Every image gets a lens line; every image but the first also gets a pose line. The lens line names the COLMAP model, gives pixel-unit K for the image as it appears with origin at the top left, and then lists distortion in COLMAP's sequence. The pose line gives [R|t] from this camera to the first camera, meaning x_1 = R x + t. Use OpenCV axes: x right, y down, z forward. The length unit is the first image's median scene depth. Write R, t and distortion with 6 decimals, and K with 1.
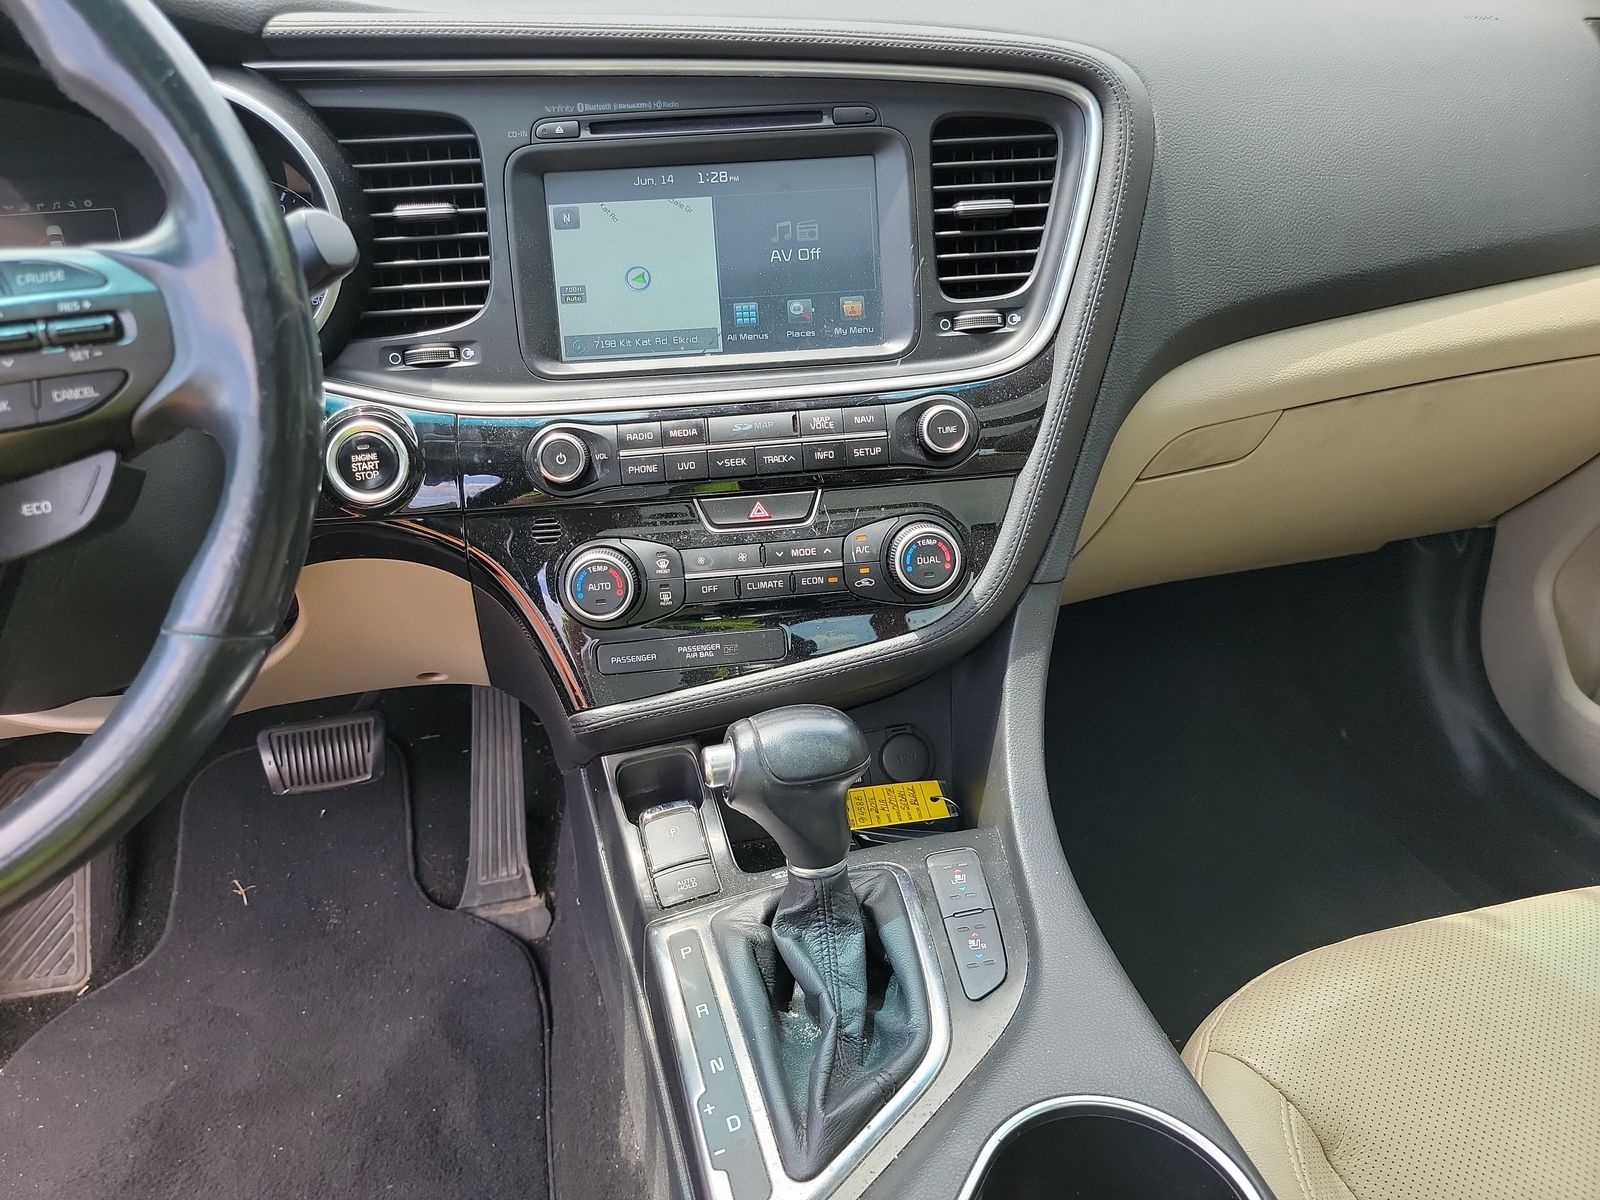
lens RADIAL K [[1167.3, 0, 791.2], [0, 1167.3, 605.6], [0, 0, 1]] dist [0.101512, -0.087878]
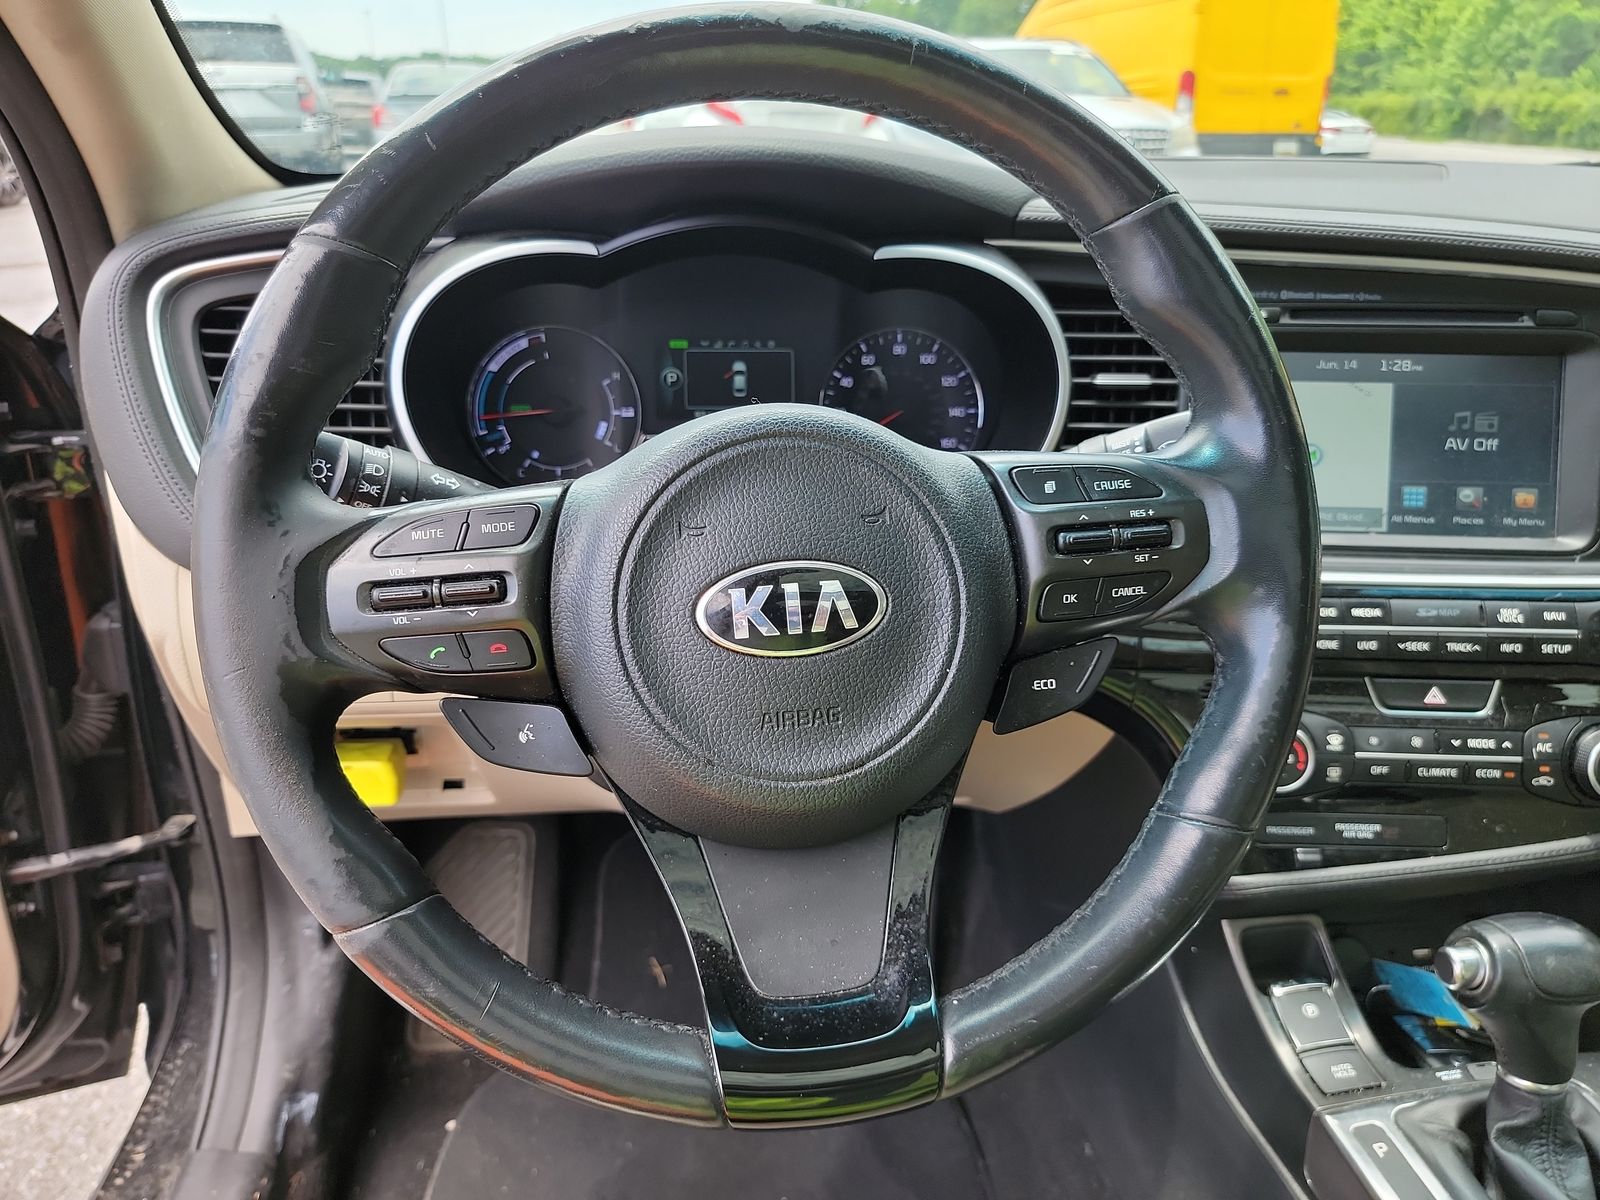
lens RADIAL K [[1167.3, 0, 791.2], [0, 1167.3, 605.6], [0, 0, 1]] dist [0.101512, -0.087878]
pose [[0.992318, 0.097919, -0.075609, -0.501689], [-0.102455, 0.993007, -0.058647, -0.042402], [0.069338, 0.065943, 0.995411, -0.053370]]
